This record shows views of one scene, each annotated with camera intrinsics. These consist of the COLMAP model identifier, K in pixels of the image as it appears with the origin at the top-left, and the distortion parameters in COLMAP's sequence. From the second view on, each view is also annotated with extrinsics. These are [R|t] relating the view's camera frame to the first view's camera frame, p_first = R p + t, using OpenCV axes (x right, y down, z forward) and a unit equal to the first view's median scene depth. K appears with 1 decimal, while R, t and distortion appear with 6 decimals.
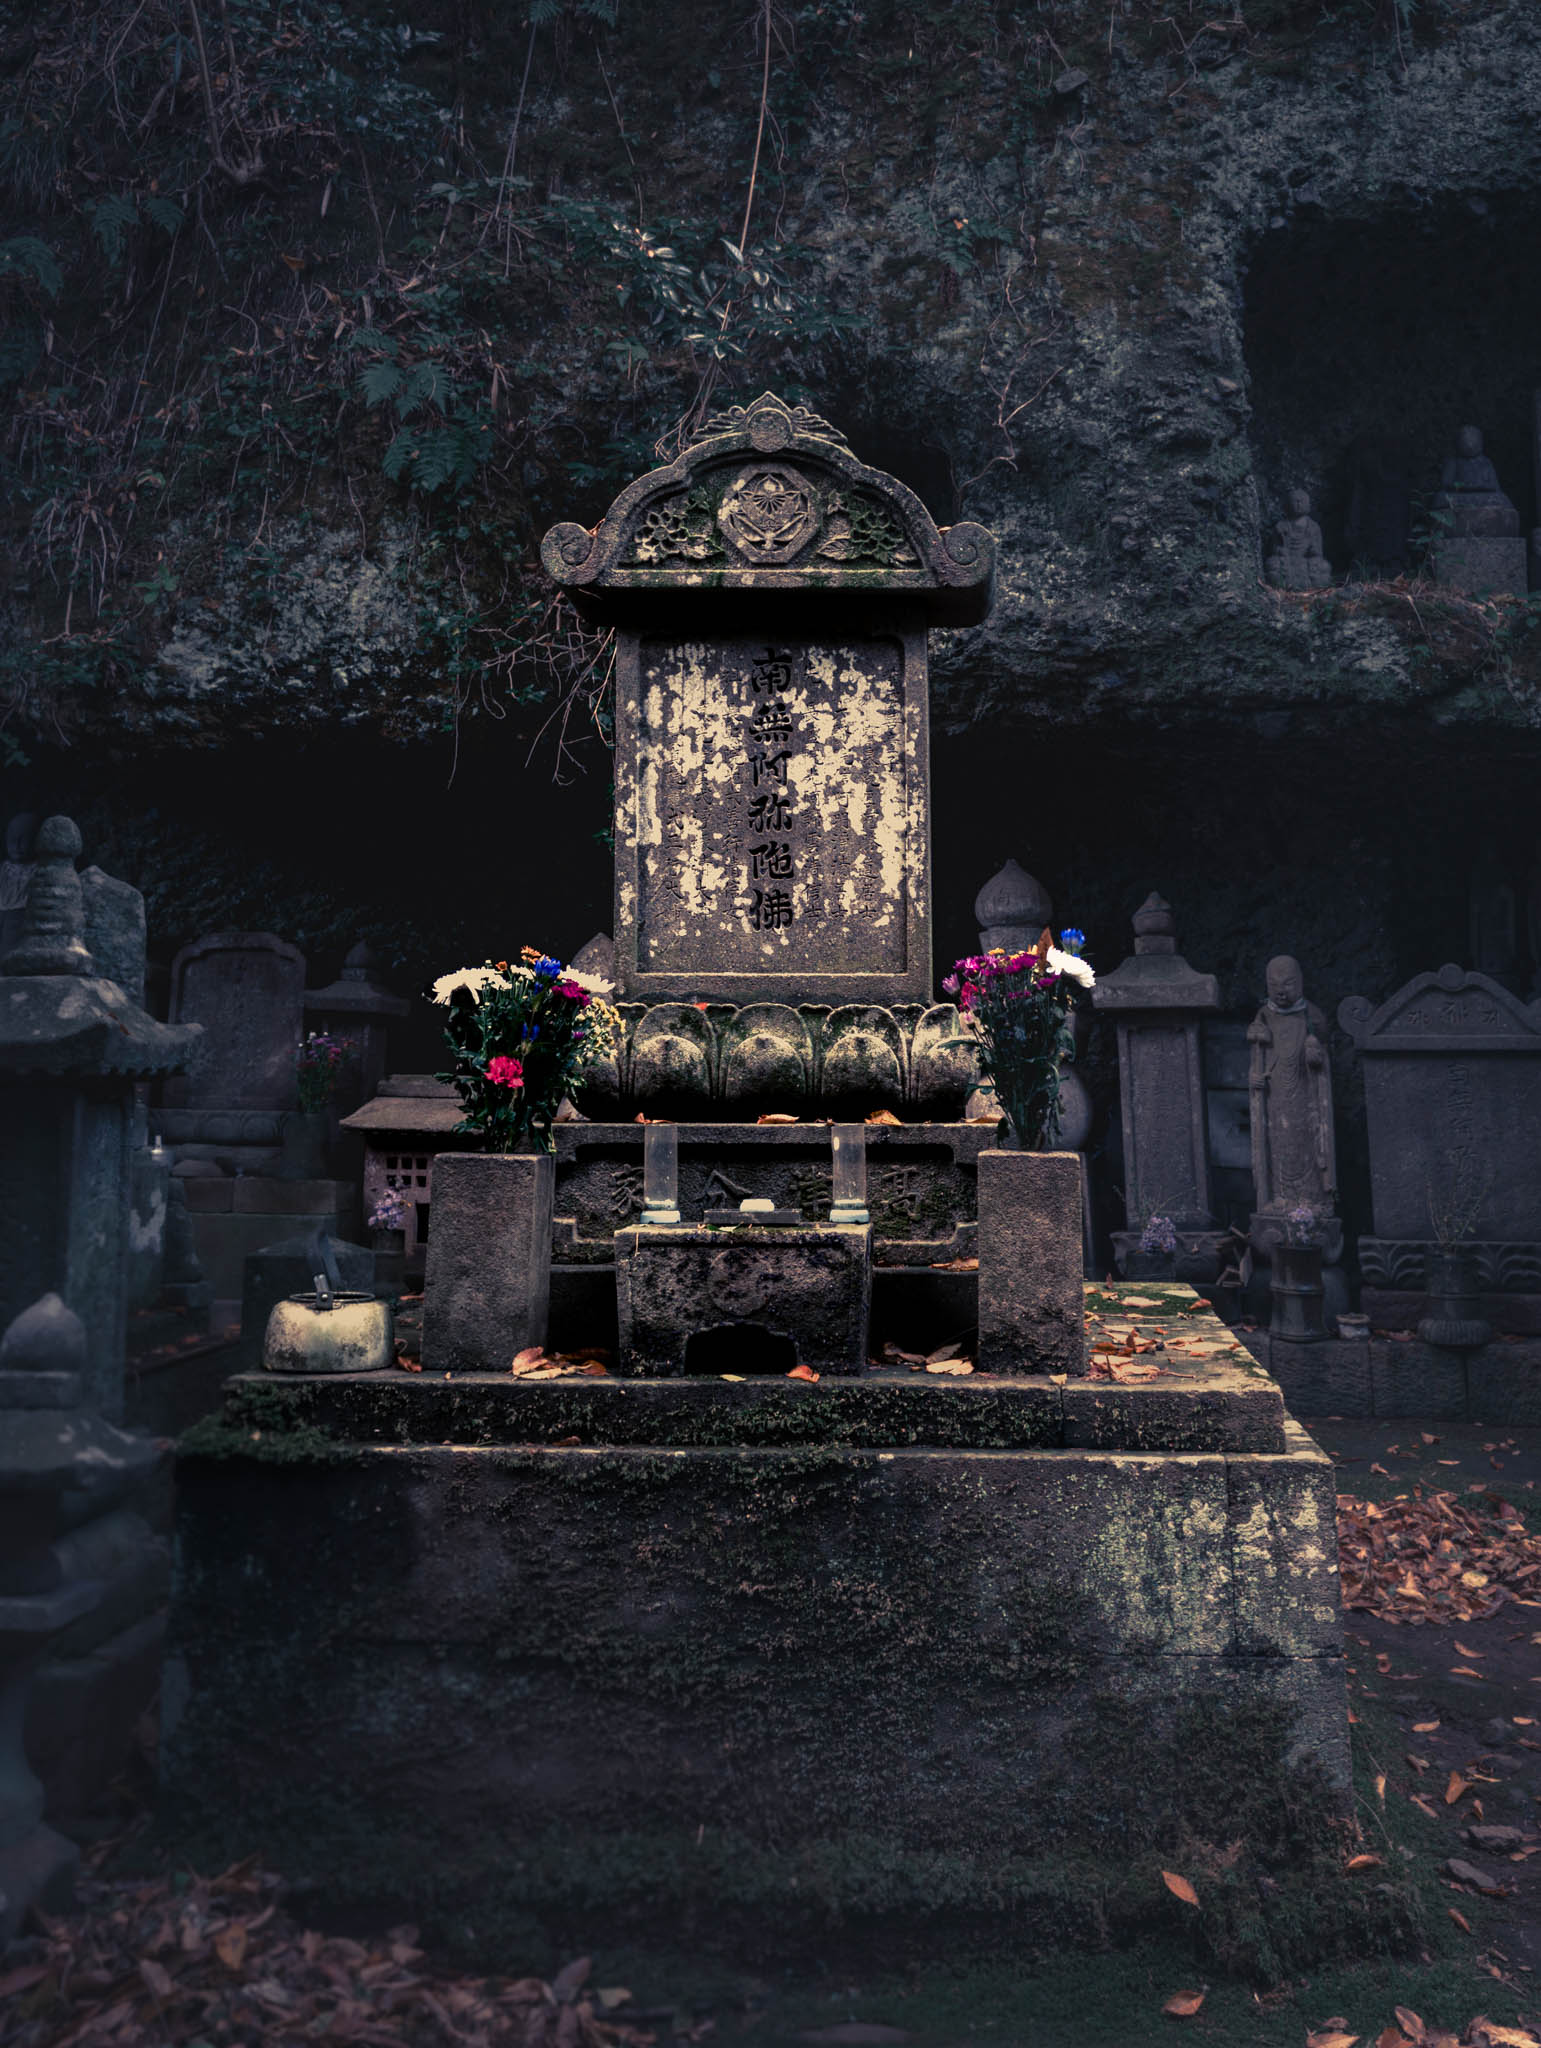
lens RADIAL K [[2119.0, 0, 806.5], [0, 2119.0, 626.1], [0, 0, 1]] dist [0.065912, 0.009087]
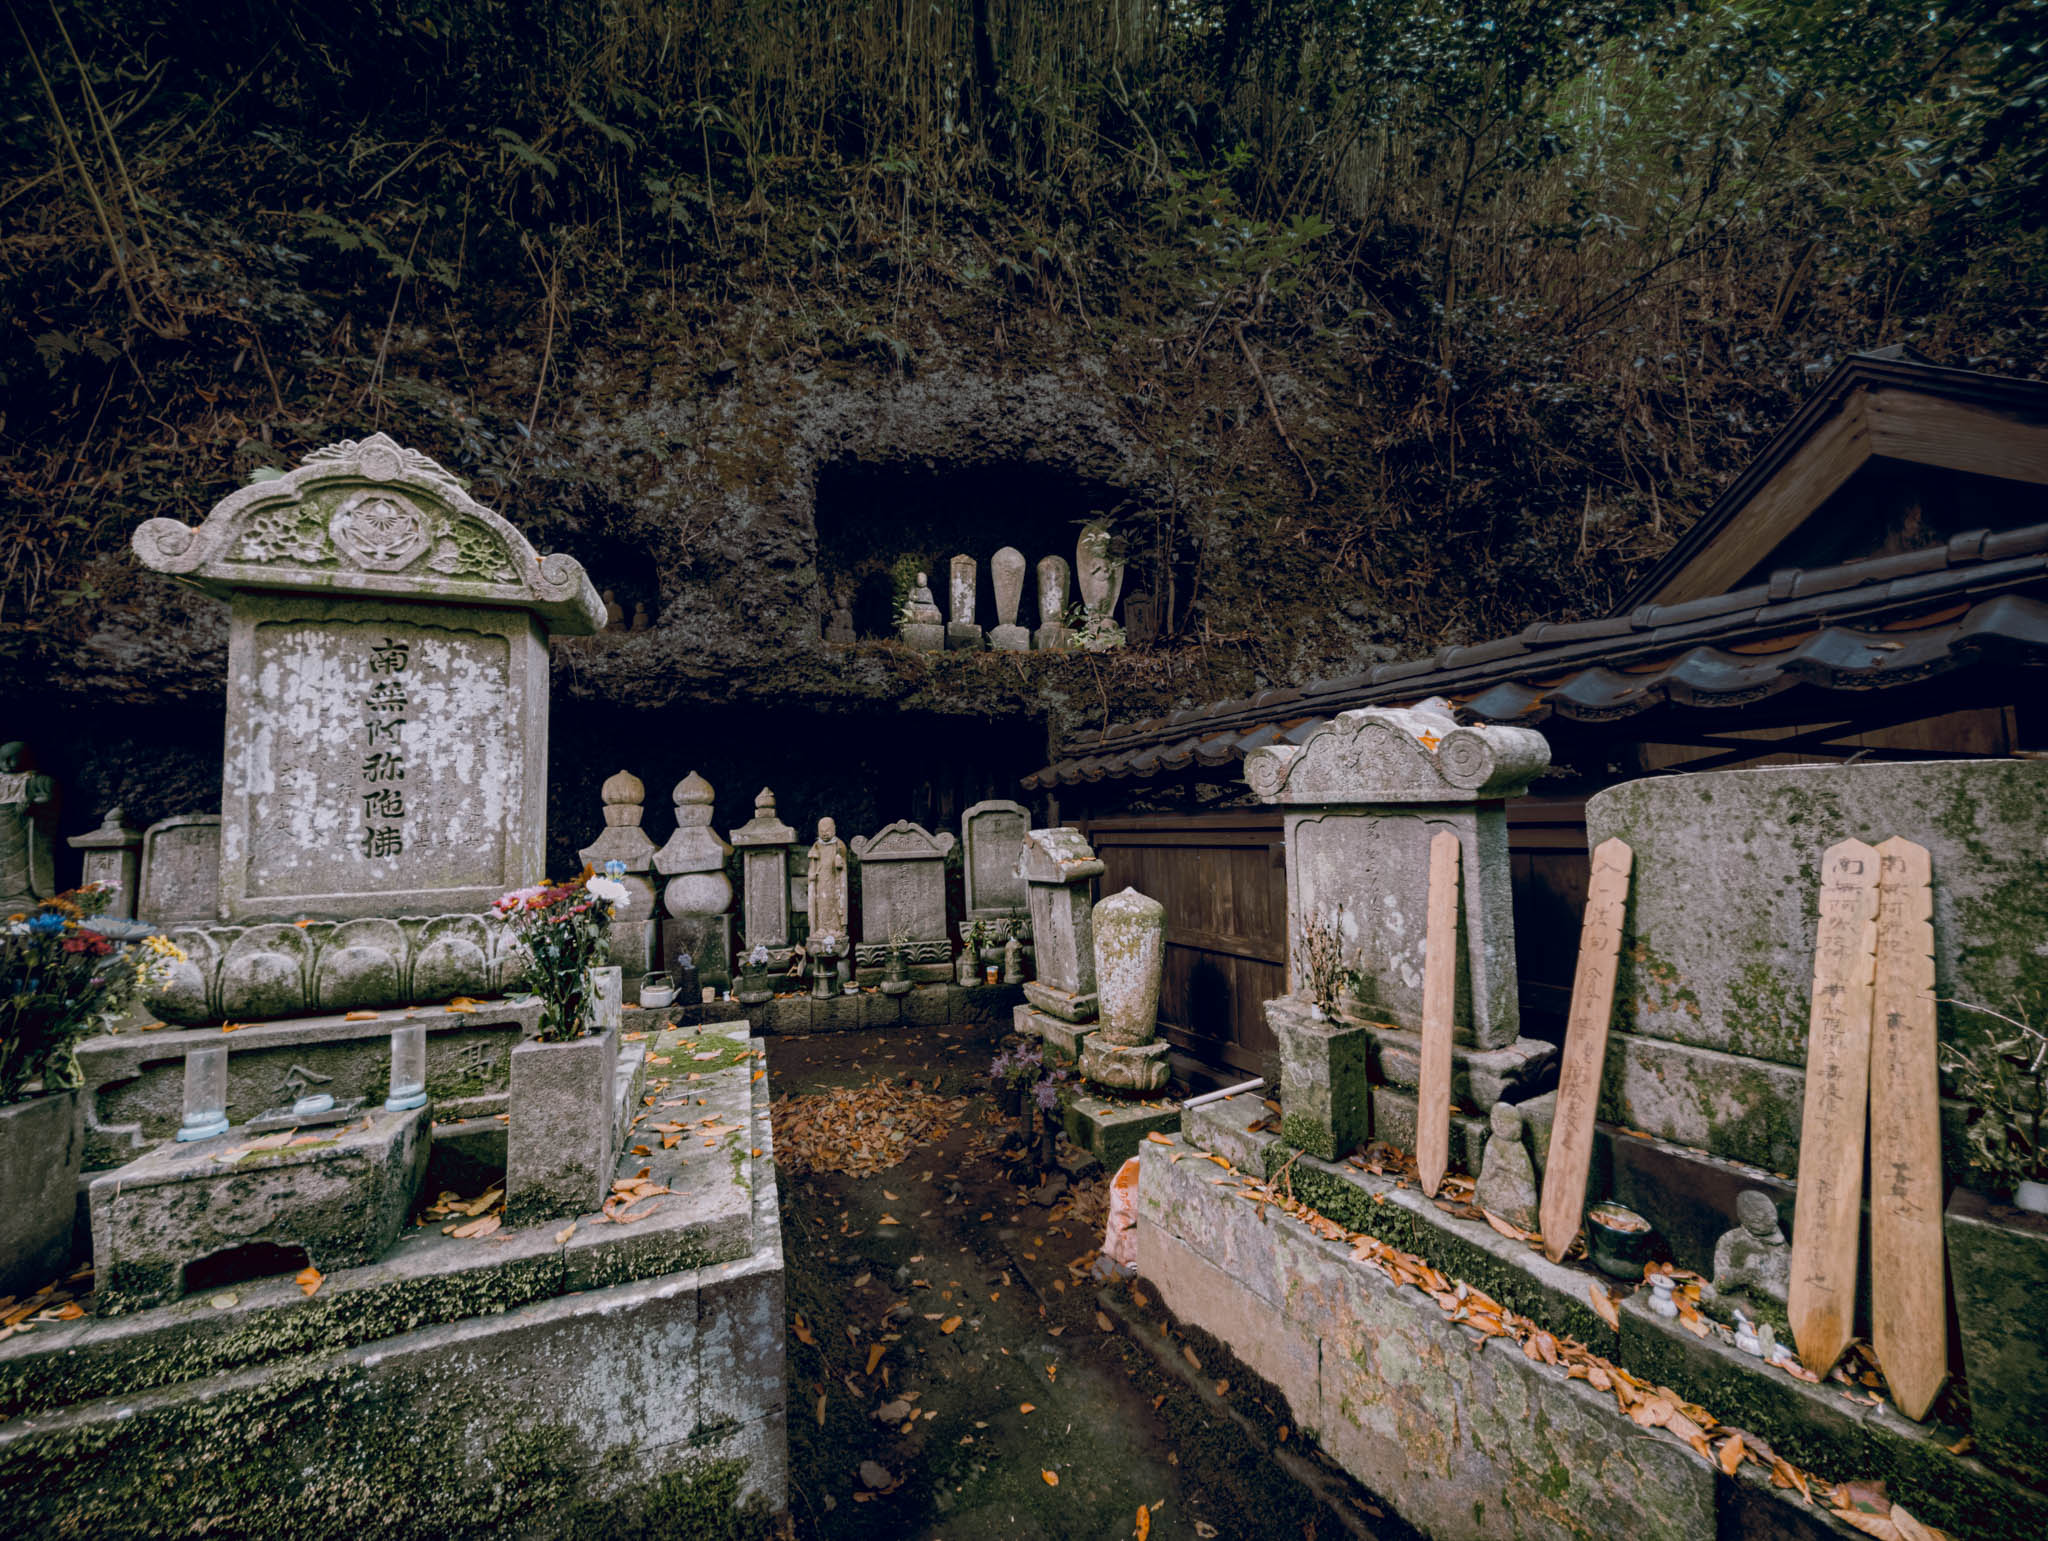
lens RADIAL K [[799.3, 0, 1023.7], [0, 799.3, 762.1], [0, 0, 1]] dist [-0.001108, 0.000062]
pose [[0.907915, -0.001650, 0.419151, 0.070020], [-0.047074, 0.993264, 0.105876, 0.008285], [-0.416502, -0.115858, 0.901722, 0.213679]]
